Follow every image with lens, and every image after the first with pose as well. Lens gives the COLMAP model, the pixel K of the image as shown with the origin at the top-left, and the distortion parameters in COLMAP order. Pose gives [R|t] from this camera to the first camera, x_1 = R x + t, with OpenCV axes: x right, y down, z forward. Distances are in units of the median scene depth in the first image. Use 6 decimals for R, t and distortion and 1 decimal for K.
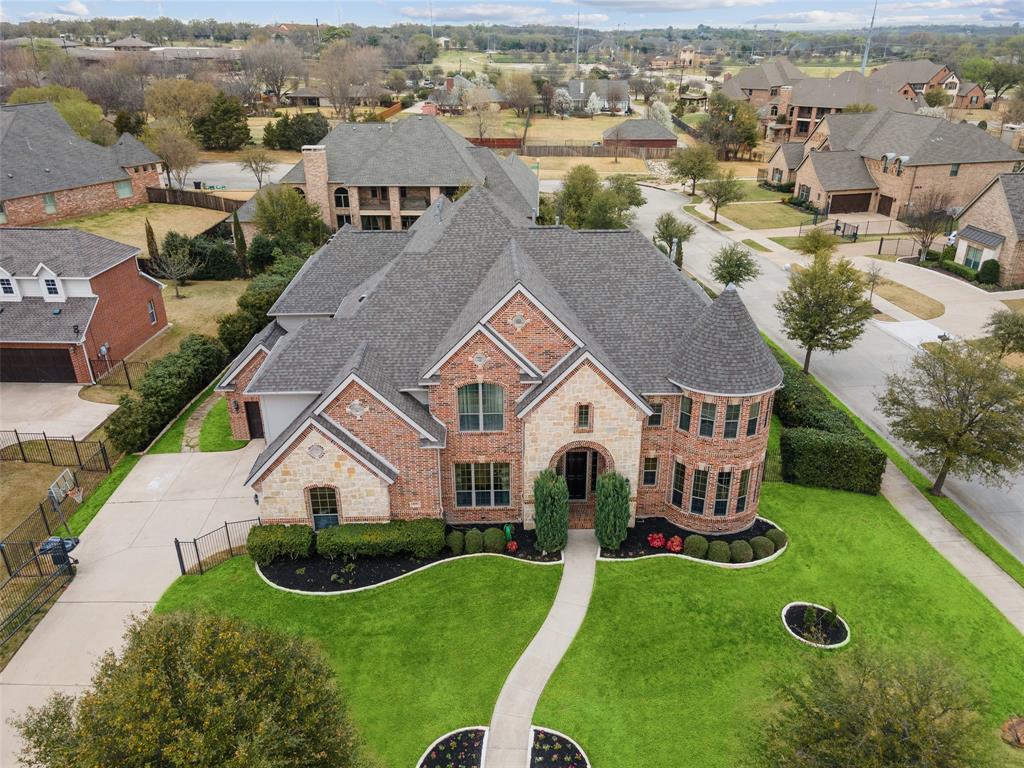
lens RADIAL K [[742.0, 0, 512.0], [0, 742.0, 384.0], [0, 0, 1]] dist [0.042517, 0.004335]
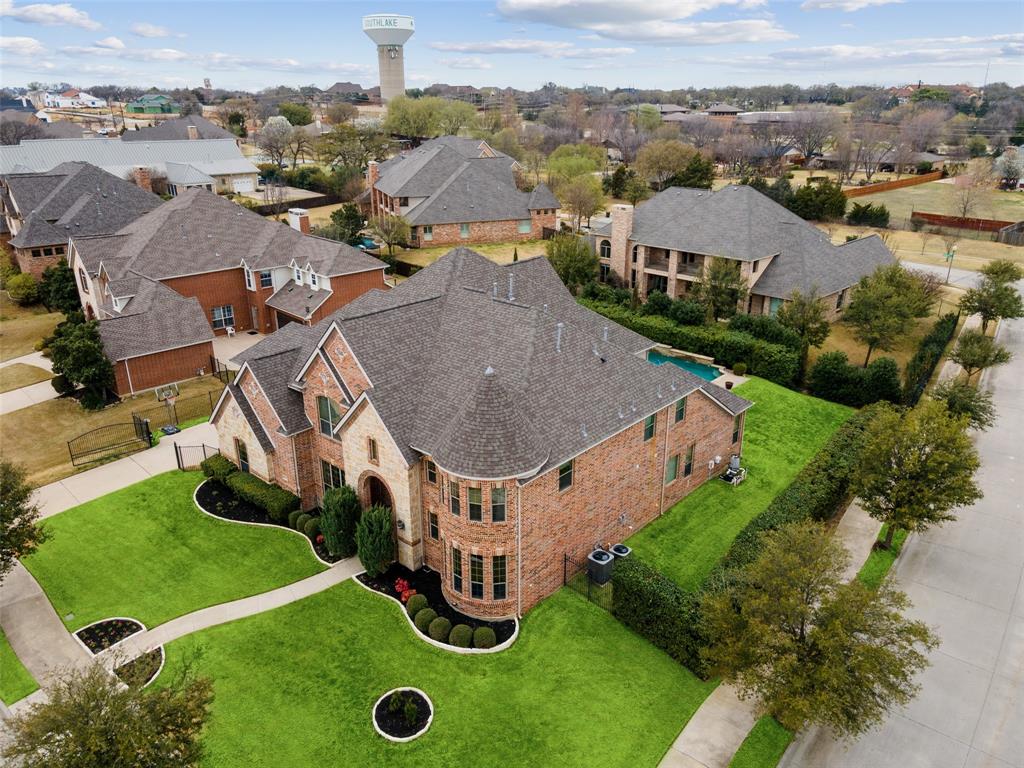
lens RADIAL K [[730.3, 0, 512.0], [0, 730.3, 384.0], [0, 0, 1]] dist [0.036940, 0.002059]
pose [[0.732350, 0.252521, -0.632374, 0.618798], [-0.292670, 0.955268, 0.042519, -0.107566], [0.614823, 0.153938, 0.773496, 0.168218]]
